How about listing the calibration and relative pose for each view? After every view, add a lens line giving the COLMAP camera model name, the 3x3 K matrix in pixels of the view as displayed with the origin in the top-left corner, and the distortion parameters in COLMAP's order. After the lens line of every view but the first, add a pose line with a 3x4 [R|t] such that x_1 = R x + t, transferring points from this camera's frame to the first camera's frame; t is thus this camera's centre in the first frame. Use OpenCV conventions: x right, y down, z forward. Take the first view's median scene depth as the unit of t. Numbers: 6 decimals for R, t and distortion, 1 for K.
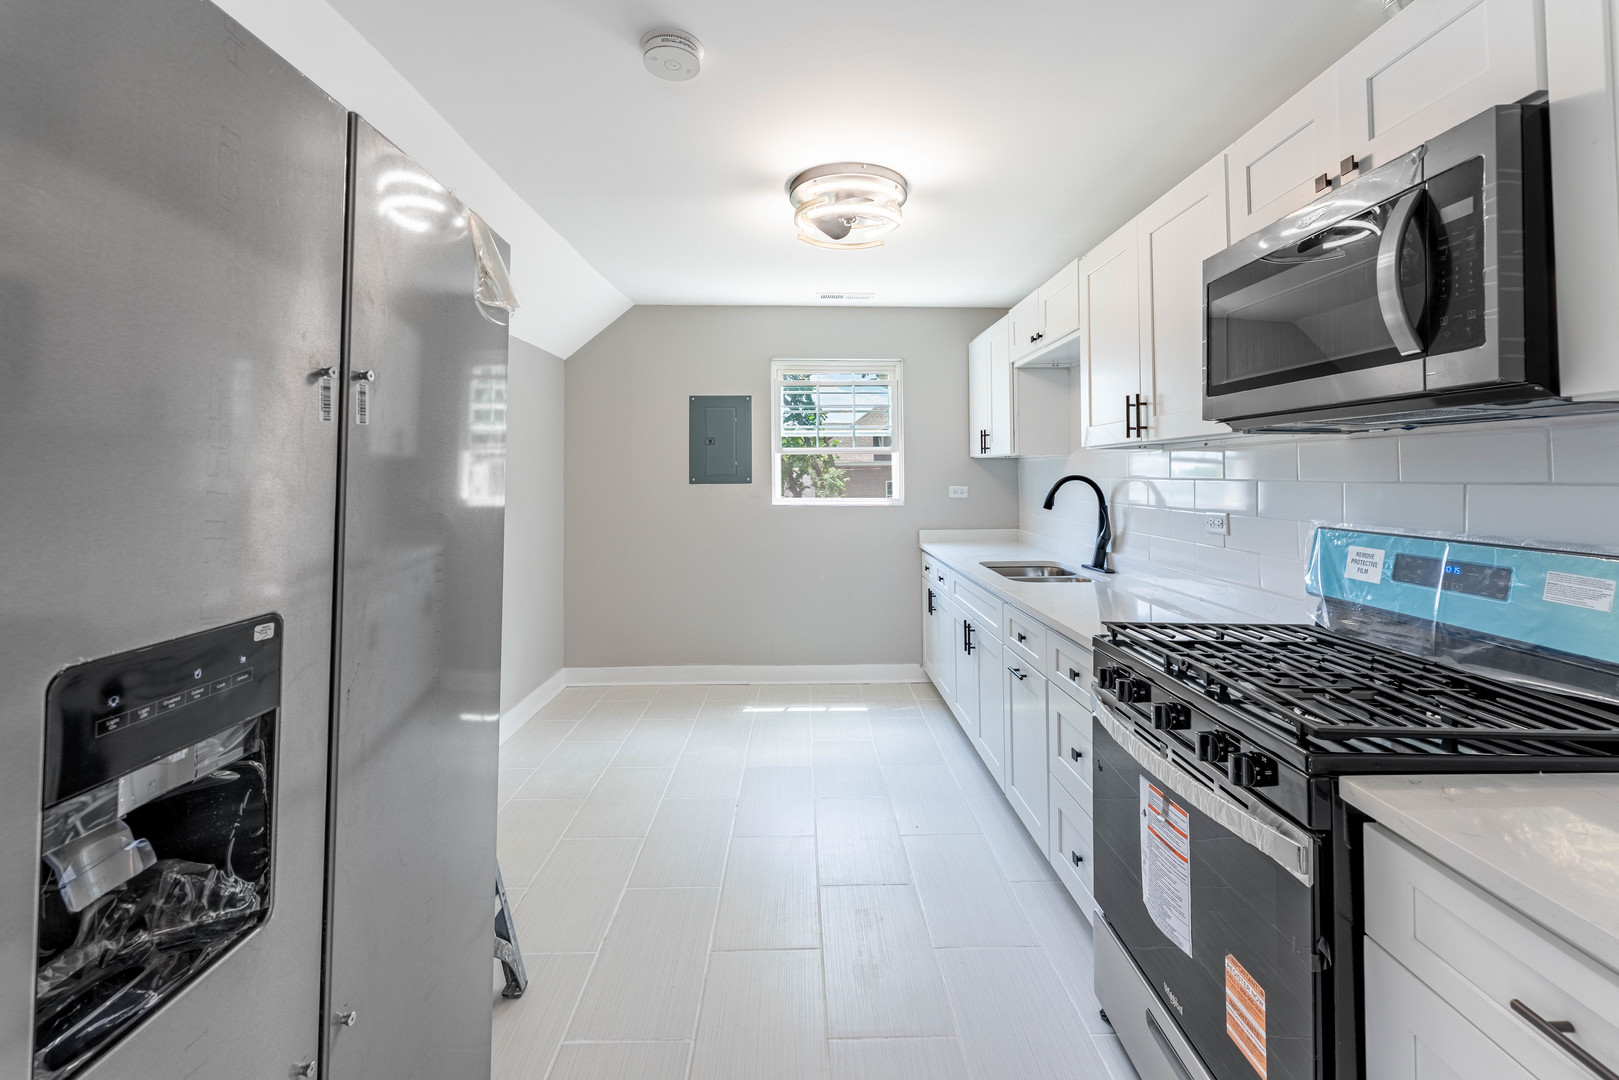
lens RADIAL K [[672.9, 0, 787.7], [0, 672.9, 448.5], [0, 0, 1]] dist [0.007398, -0.001012]
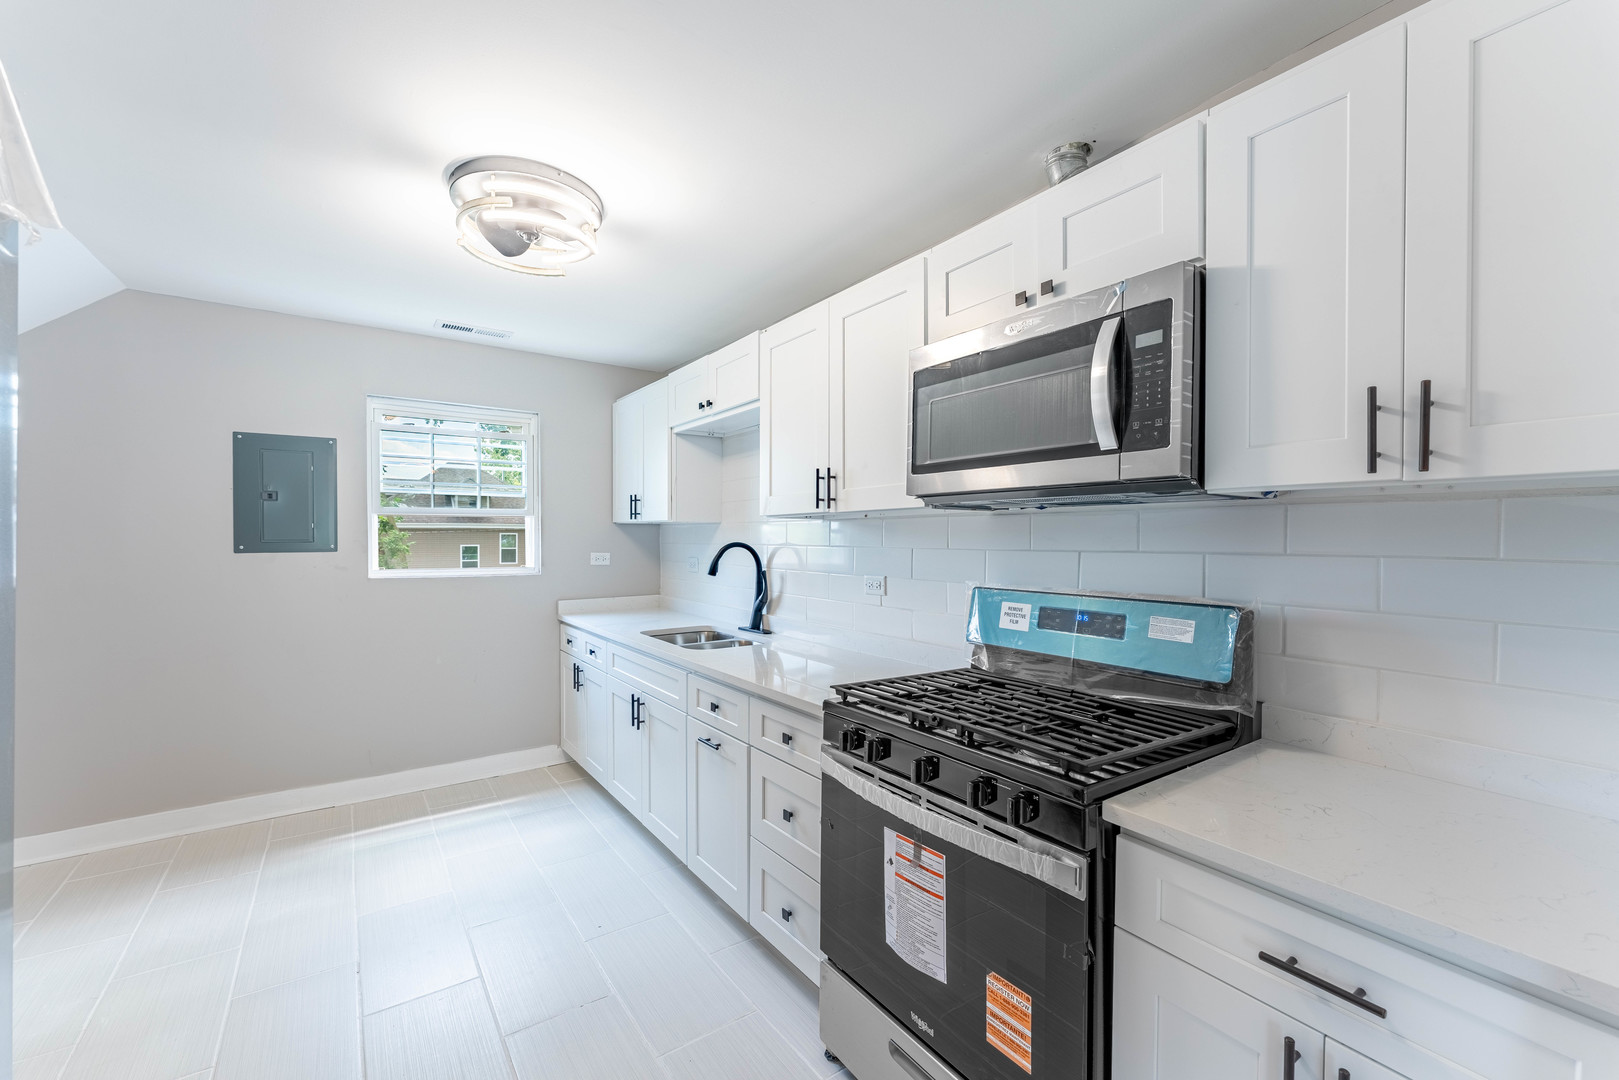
lens RADIAL K [[672.9, 0, 766.4], [0, 672.9, 539.8], [0, 0, 1]] dist [0.007398, -0.001012]
pose [[0.834690, 0.001891, 0.550717, -0.191080], [-0.024477, 0.999133, 0.033669, 0.000052], [-0.550176, -0.041583, 0.834013, 0.204507]]
